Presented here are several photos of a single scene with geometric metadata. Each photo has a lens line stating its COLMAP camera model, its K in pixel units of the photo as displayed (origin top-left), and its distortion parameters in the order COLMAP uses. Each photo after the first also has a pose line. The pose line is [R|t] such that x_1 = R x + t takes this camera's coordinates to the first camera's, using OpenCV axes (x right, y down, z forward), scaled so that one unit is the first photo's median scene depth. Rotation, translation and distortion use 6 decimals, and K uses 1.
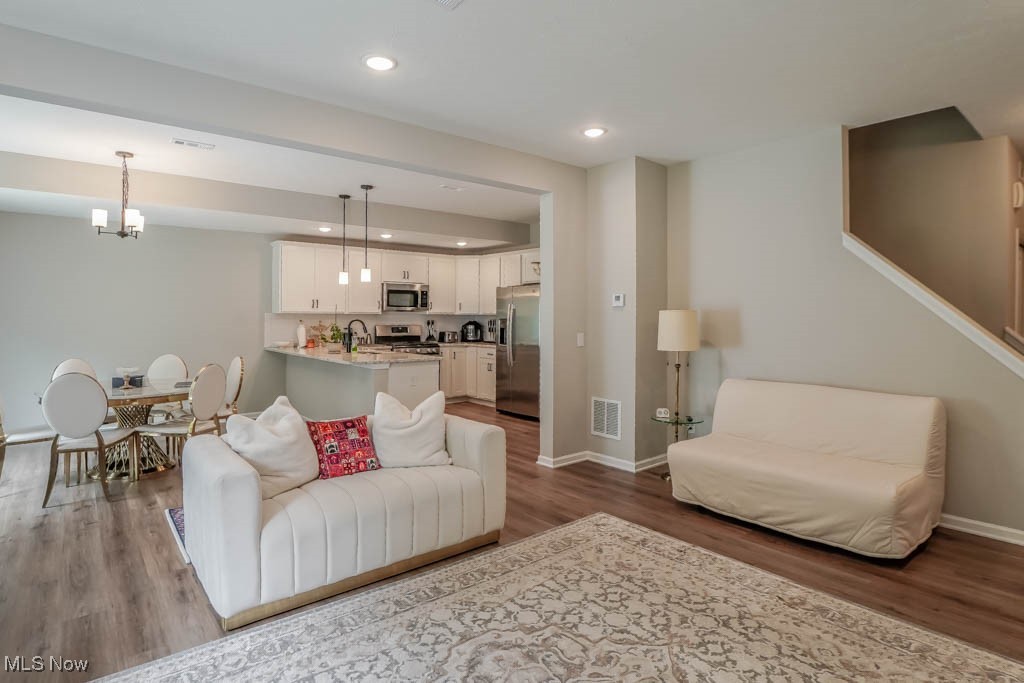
lens RADIAL K [[517.9, 0, 501.2], [0, 517.9, 321.4], [0, 0, 1]] dist [-0.042154, 0.007999]
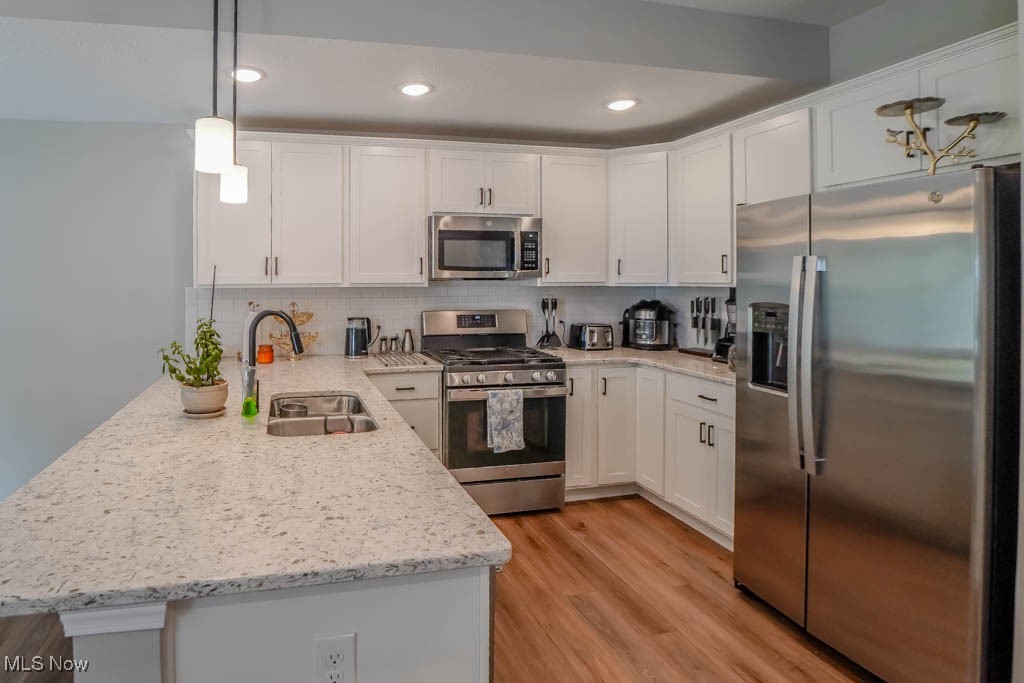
lens RADIAL K [[559.5, 0, 390.1], [0, 559.5, 286.3], [0, 0, 1]] dist [-0.035017, 0.005019]
pose [[0.891535, -0.003090, -0.452941, -0.051040], [0.002290, 0.999995, -0.002313, -0.015772], [0.452945, 0.001025, 0.891538, 0.640531]]
